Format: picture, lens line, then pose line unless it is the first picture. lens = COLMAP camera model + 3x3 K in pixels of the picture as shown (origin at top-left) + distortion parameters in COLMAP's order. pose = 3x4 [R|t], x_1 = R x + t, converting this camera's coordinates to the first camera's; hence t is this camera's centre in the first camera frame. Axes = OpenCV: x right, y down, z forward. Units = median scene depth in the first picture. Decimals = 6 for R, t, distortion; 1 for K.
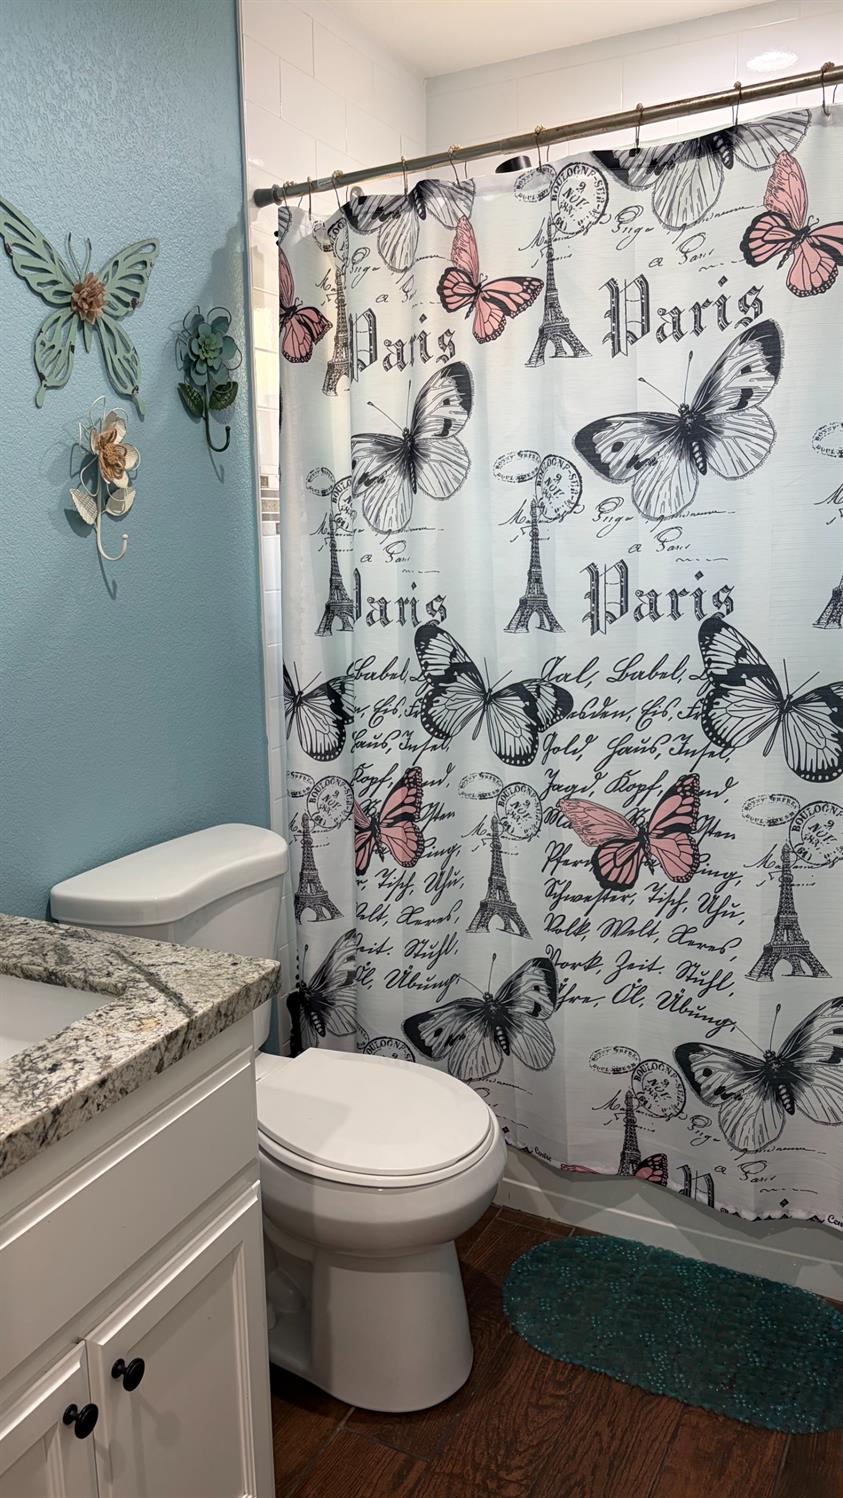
lens RADIAL K [[1165.0, 0, 412.8], [0, 1165.0, 745.7], [0, 0, 1]] dist [0.010113, 0.000366]
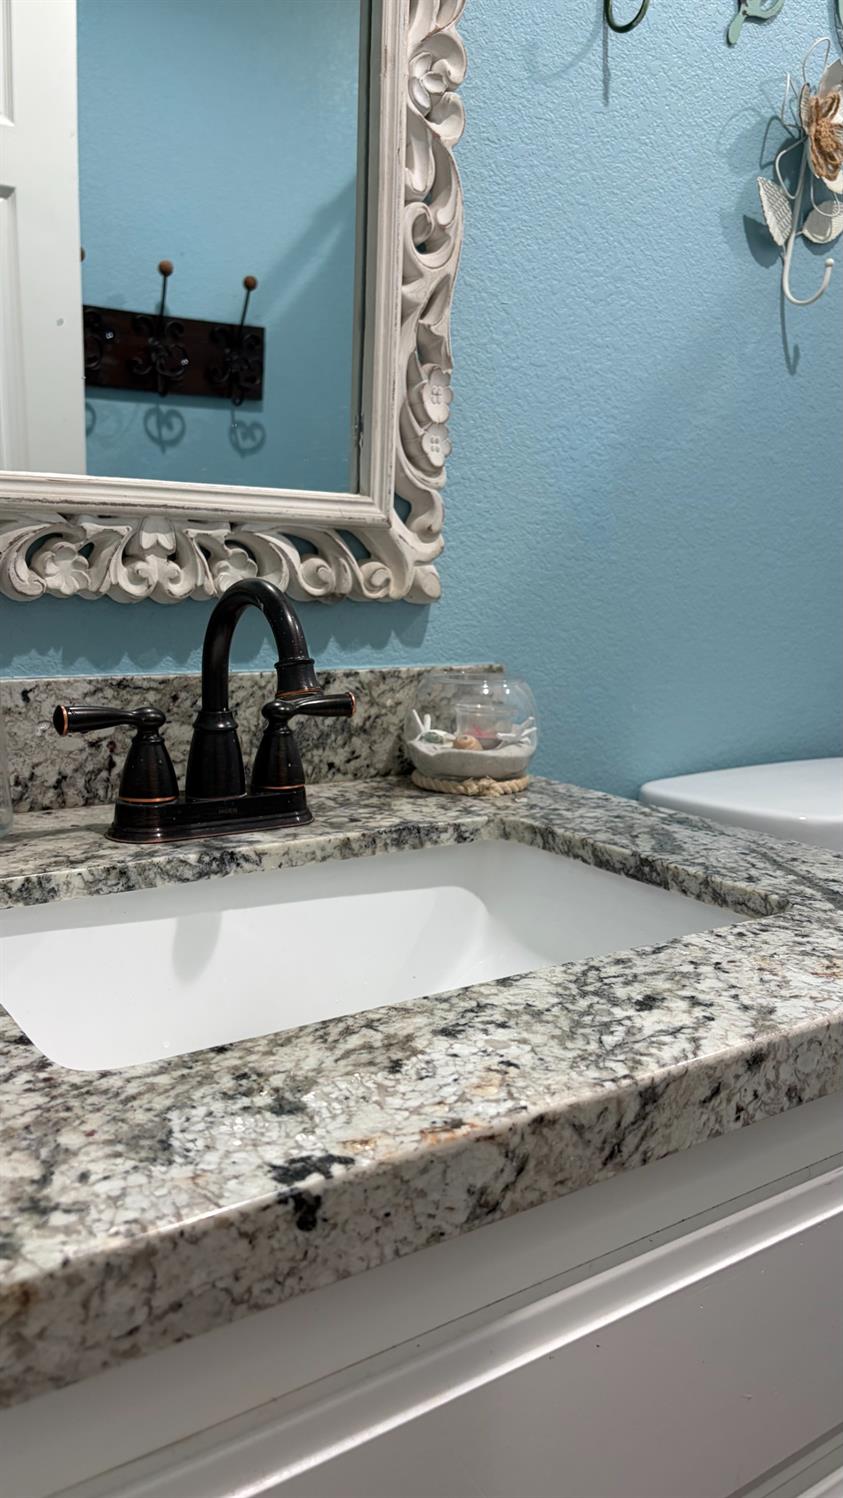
lens RADIAL K [[1165.0, 0, 415.8], [0, 1165.0, 760.5], [0, 0, 1]] dist [0.010113, 0.000366]
pose [[0.880431, 0.128396, -0.456460, -0.177710], [-0.139918, 0.990125, 0.008632, 0.177140], [0.453061, 0.056267, 0.889702, 0.509481]]
